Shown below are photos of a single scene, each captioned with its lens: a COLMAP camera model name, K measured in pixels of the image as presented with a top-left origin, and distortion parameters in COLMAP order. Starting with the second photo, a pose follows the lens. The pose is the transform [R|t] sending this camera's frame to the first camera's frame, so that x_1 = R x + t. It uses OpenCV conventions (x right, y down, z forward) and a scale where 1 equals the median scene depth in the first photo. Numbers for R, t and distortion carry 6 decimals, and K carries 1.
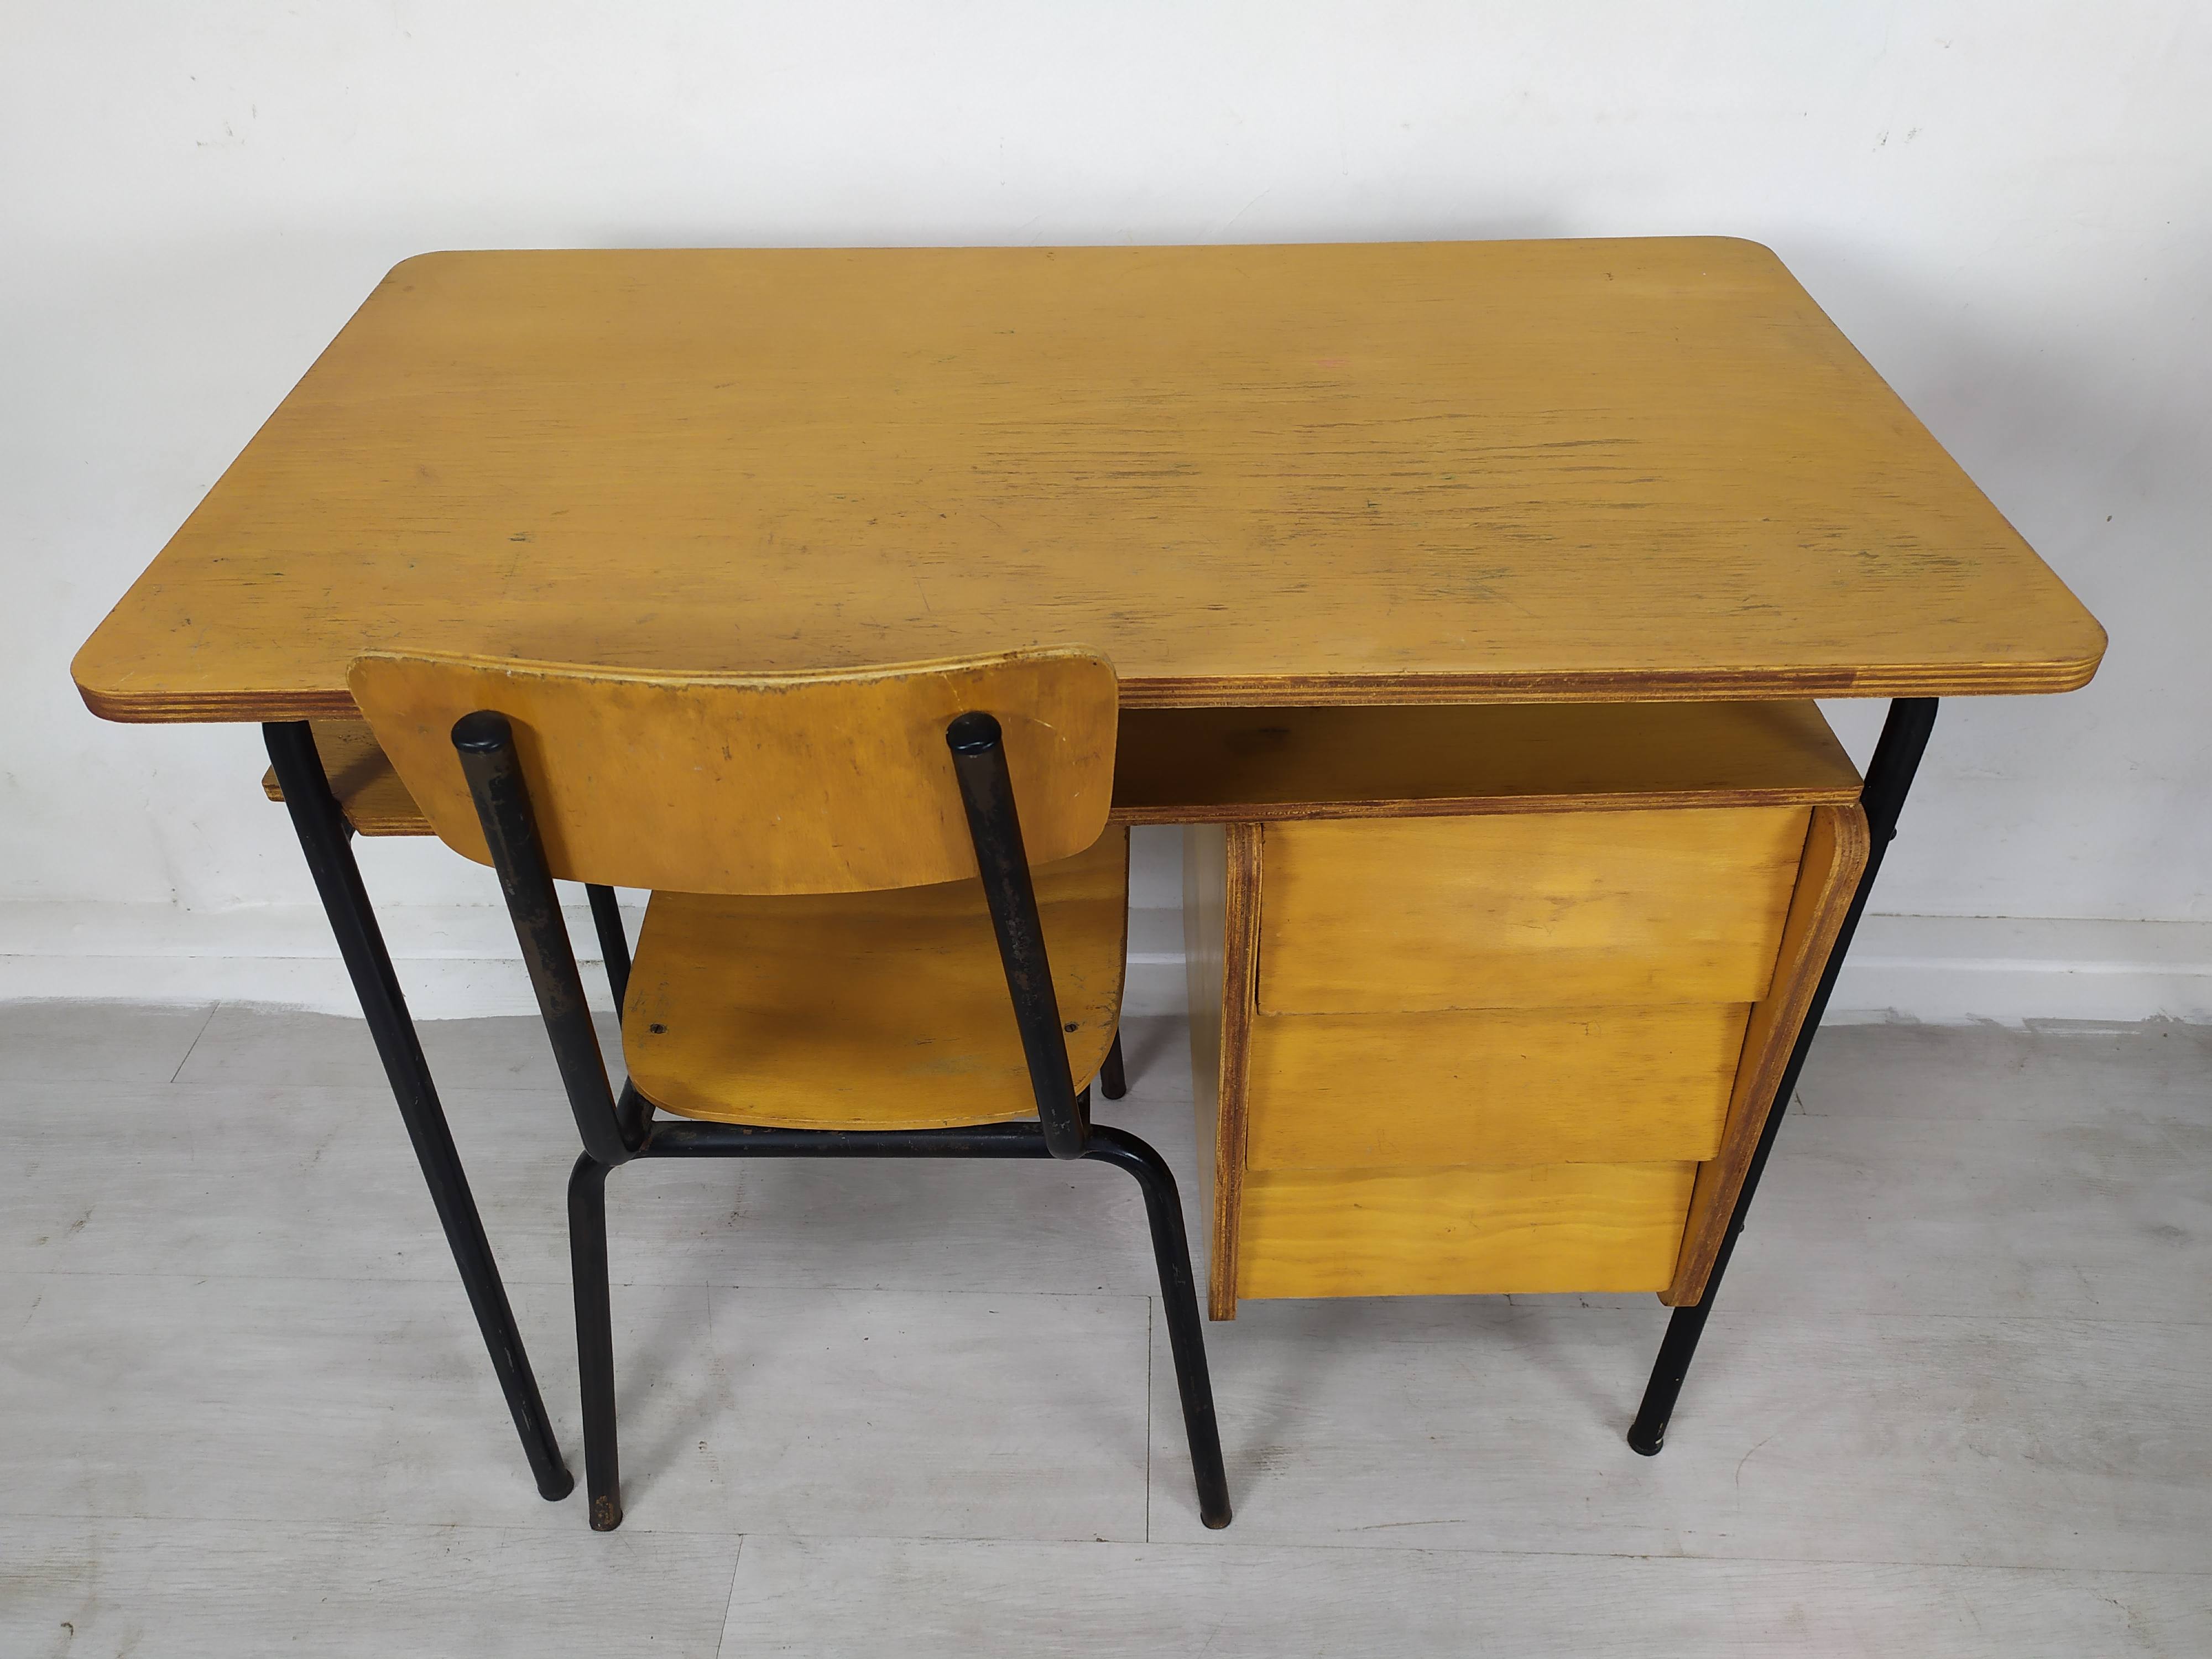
lens RADIAL K [[1577.9, 0, 1071.4], [0, 1577.9, 817.3], [0, 0, 1]] dist [0.012153, -0.016556]
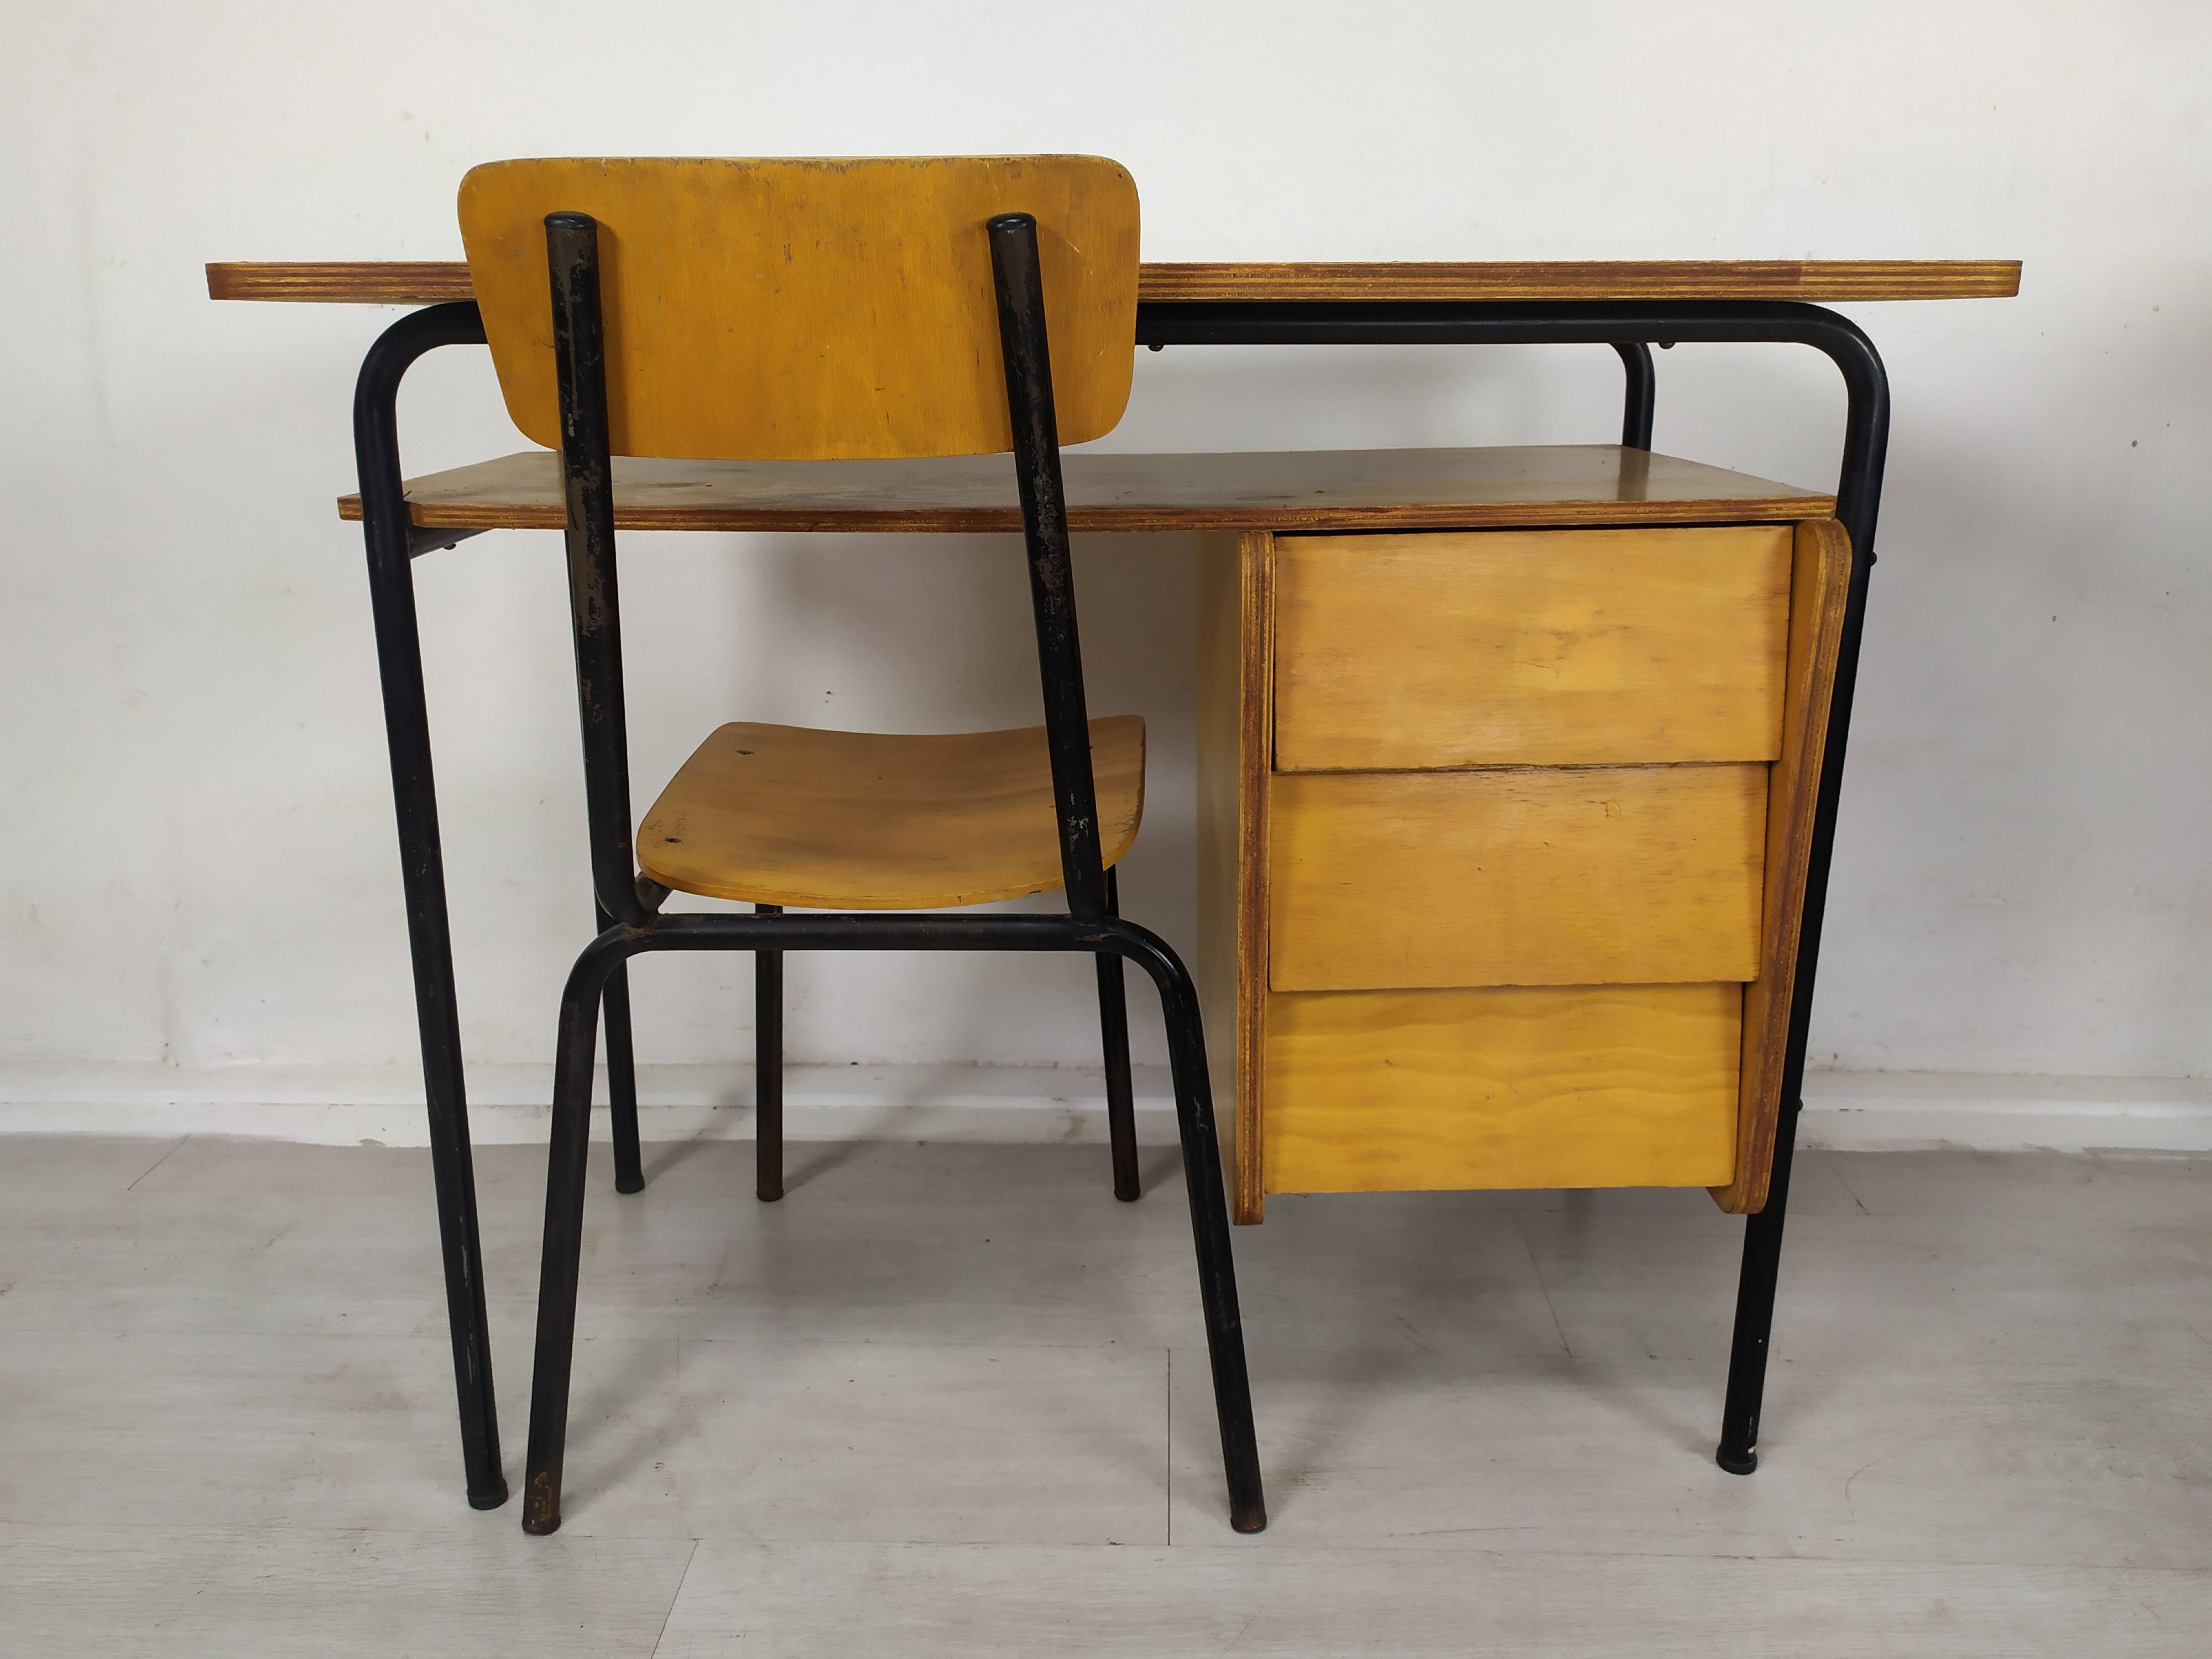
lens RADIAL K [[1577.9, 0, 1069.4], [0, 1577.9, 848.4], [0, 0, 1]] dist [0.012153, -0.016556]
pose [[0.999918, 0.011252, -0.006195, -0.006313], [-0.012730, 0.932318, -0.361416, 0.536945], [0.001710, 0.361465, 0.932384, 0.081911]]
